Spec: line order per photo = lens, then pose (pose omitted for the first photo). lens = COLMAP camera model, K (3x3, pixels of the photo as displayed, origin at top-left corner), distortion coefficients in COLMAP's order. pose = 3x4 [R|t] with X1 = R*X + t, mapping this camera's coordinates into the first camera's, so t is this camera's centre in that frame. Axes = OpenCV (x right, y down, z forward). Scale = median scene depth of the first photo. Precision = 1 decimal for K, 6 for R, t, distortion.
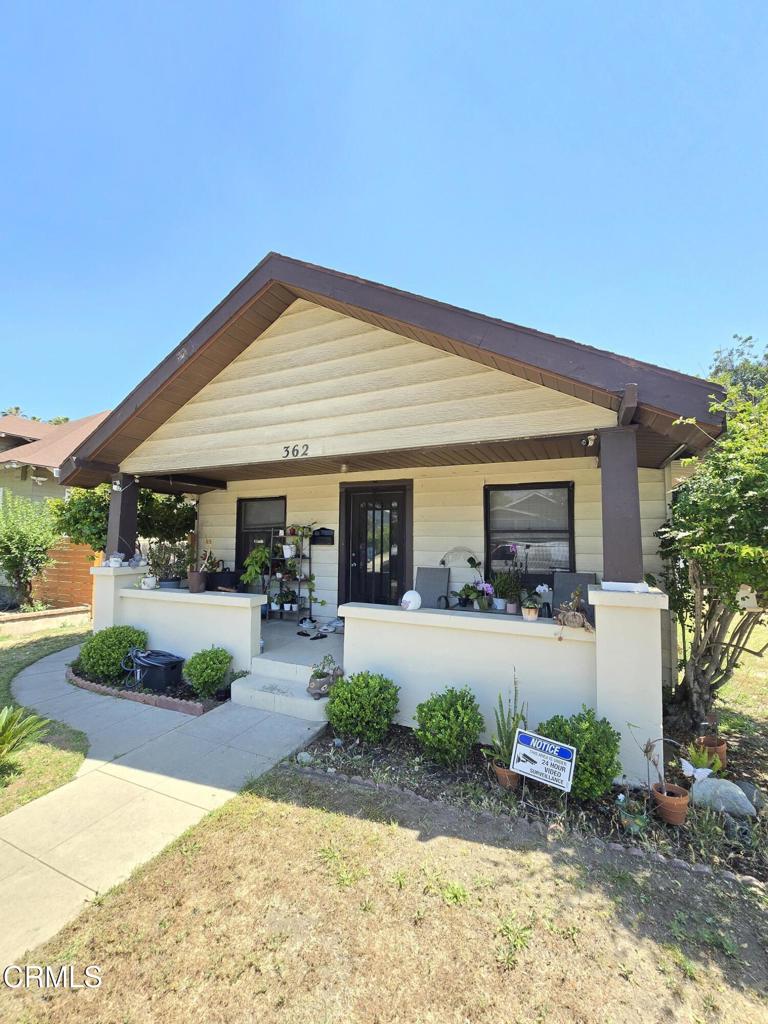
lens RADIAL K [[418.0, 0, 383.3], [0, 418.0, 512.6], [0, 0, 1]] dist [-0.000974, 0.000317]
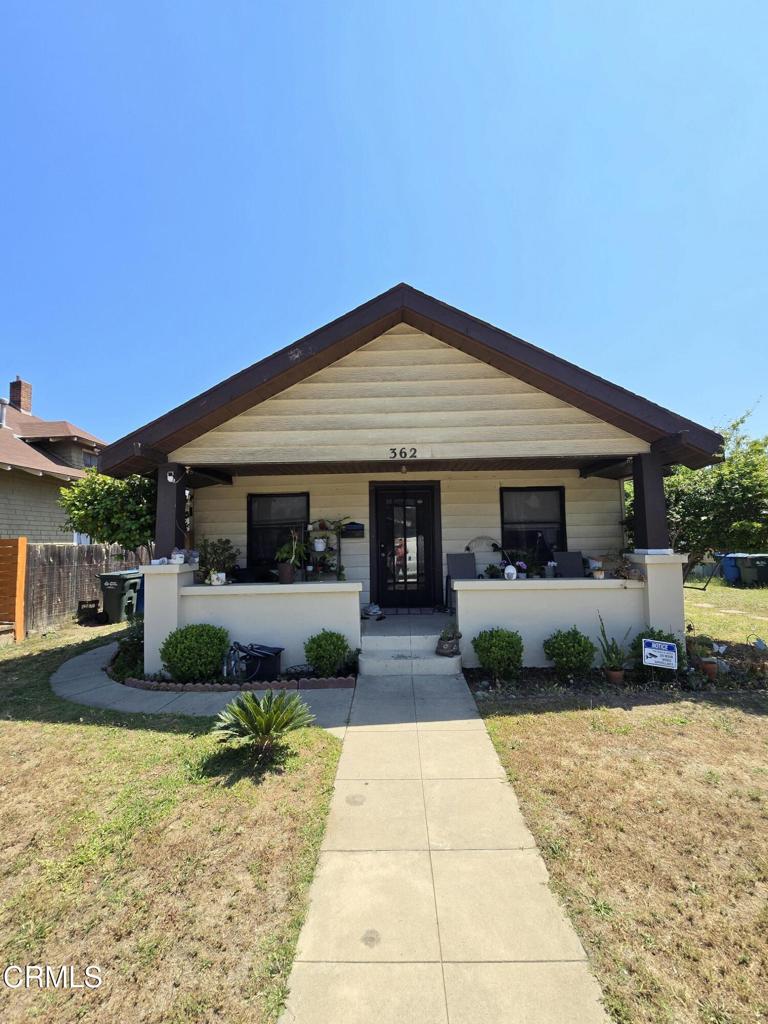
lens RADIAL K [[418.0, 0, 389.1], [0, 418.0, 511.0], [0, 0, 1]] dist [-0.000974, 0.000317]
pose [[0.916559, 0.005775, 0.399859, -0.645443], [-0.002144, 0.999952, -0.009528, 0.022451], [-0.399895, 0.007876, 0.916527, -0.044904]]
